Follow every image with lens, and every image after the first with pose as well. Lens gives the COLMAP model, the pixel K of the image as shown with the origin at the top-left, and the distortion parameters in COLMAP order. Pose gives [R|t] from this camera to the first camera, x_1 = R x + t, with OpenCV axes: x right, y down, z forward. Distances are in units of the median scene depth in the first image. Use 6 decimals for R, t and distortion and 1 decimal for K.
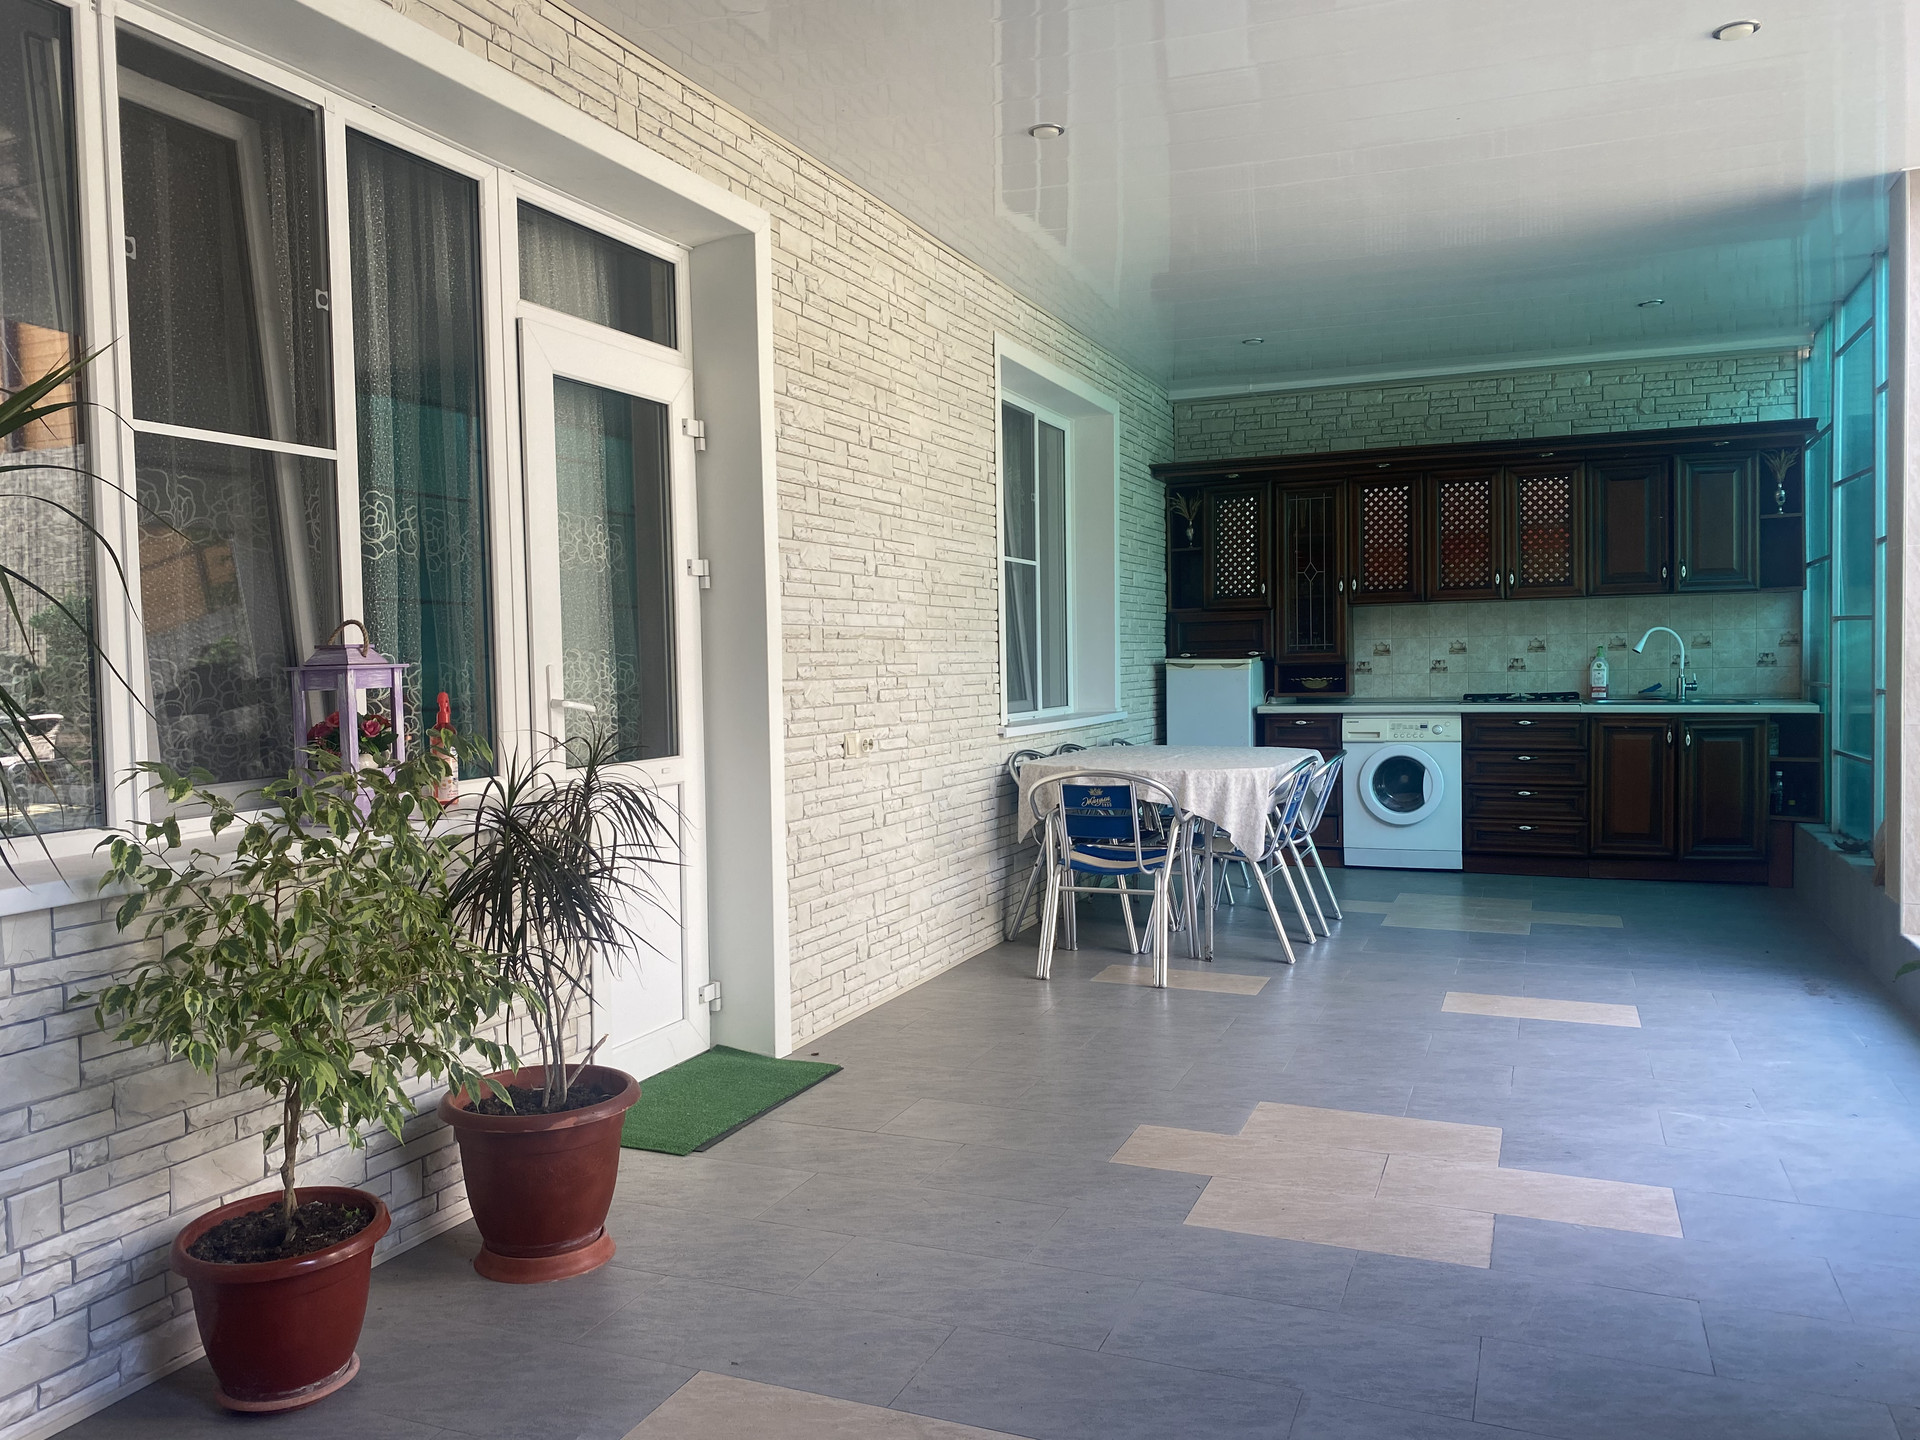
lens RADIAL K [[1446.7, 0, 939.9], [0, 1446.7, 728.1], [0, 0, 1]] dist [0.005829, -0.017392]
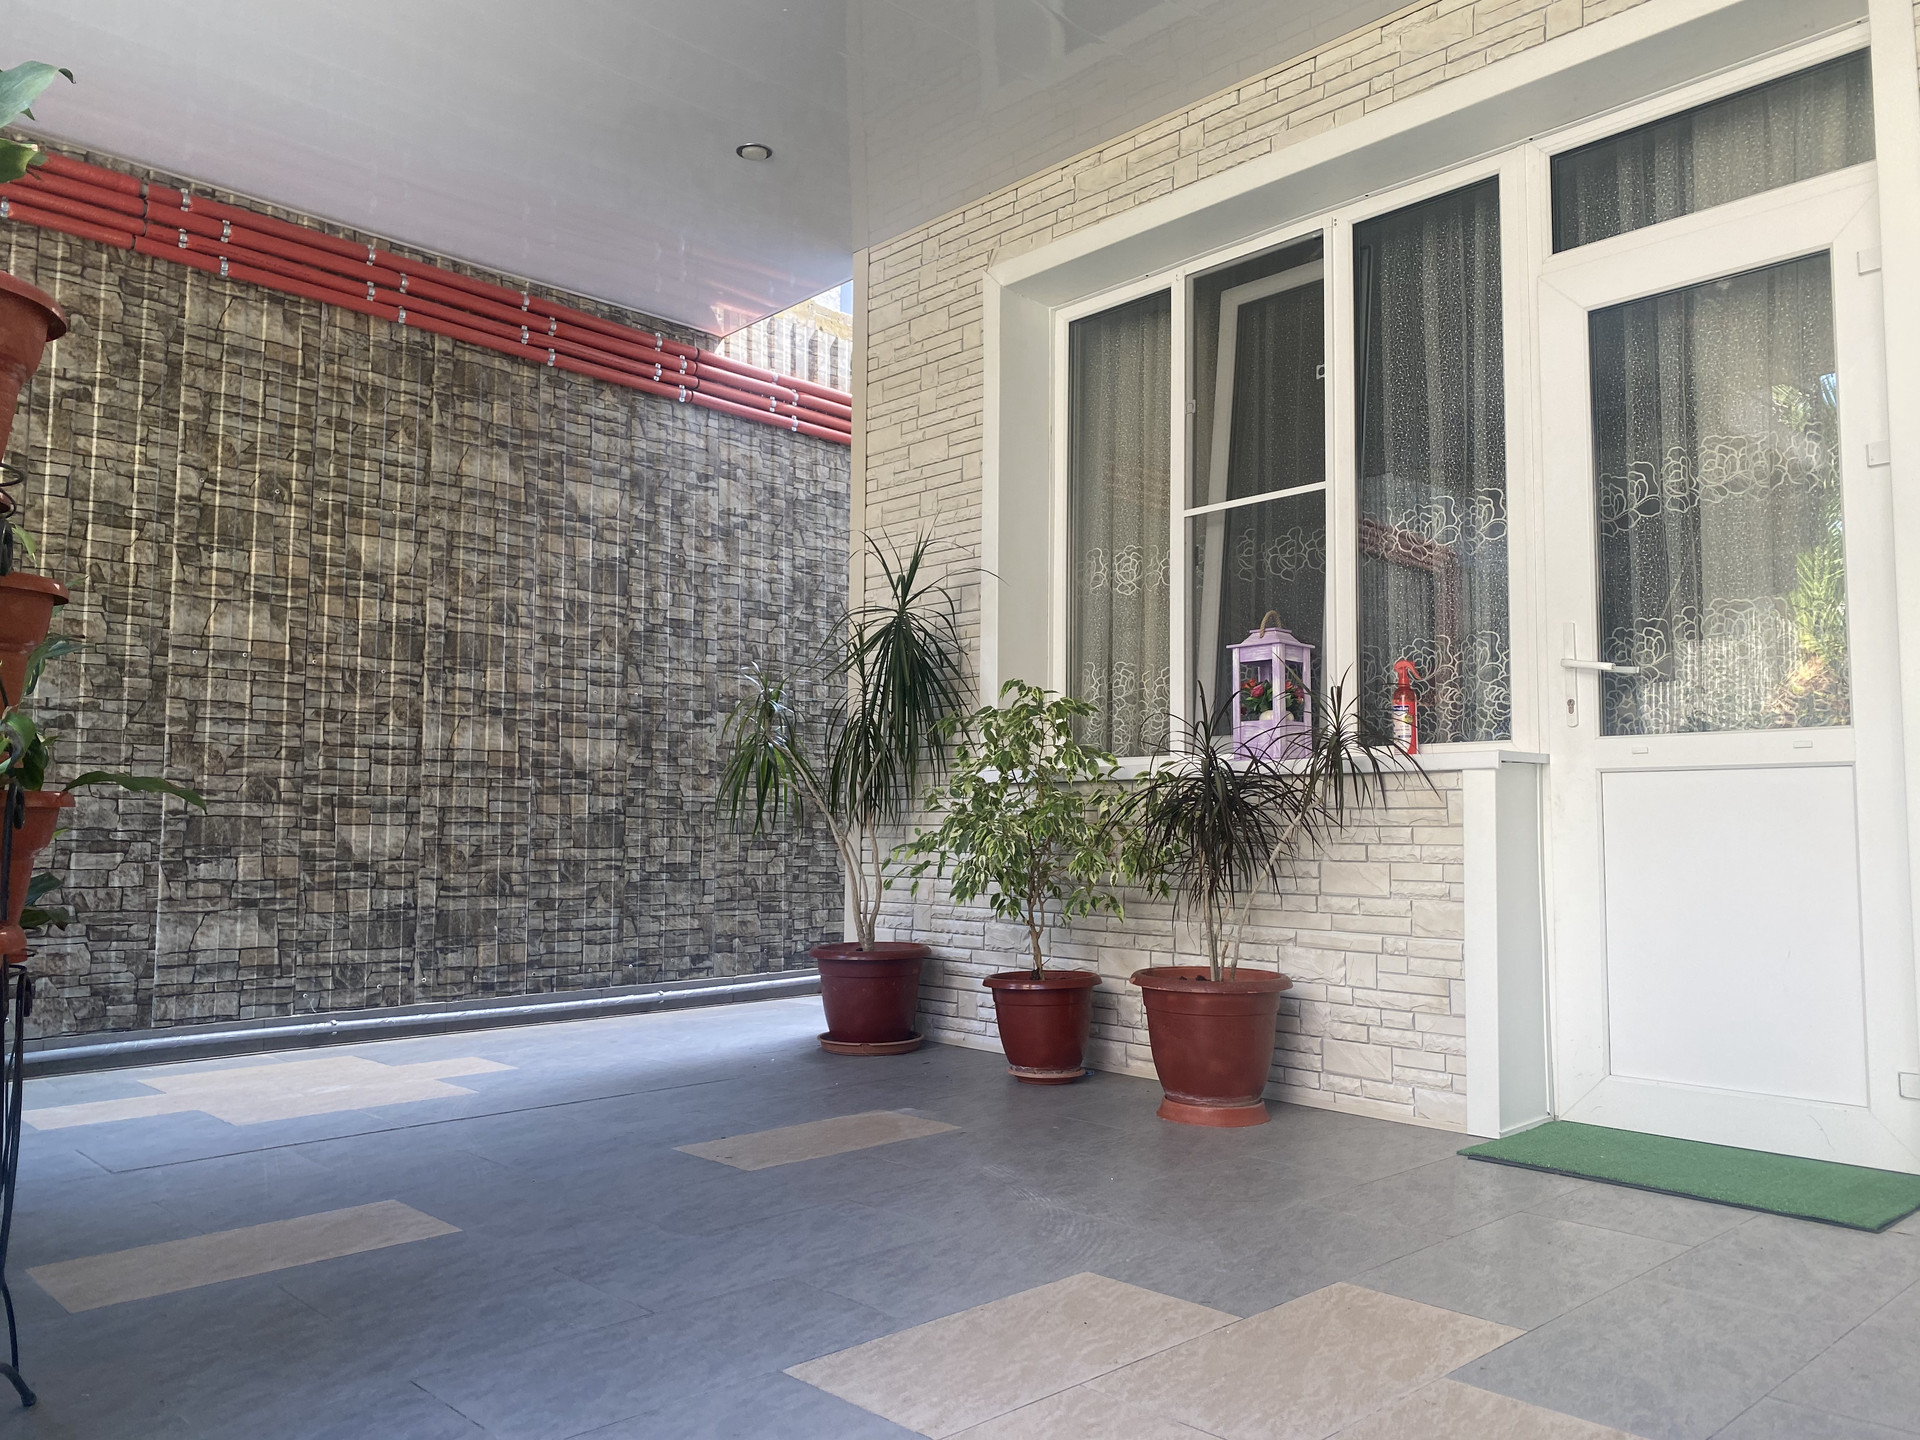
lens RADIAL K [[1446.7, 0, 943.2], [0, 1446.7, 715.3], [0, 0, 1]] dist [0.005829, -0.017392]
pose [[-0.403586, -0.055553, -0.913254, 0.941893], [-0.041298, 0.998244, -0.042472, 0.091673], [0.914009, 0.020574, -0.405171, 1.284597]]
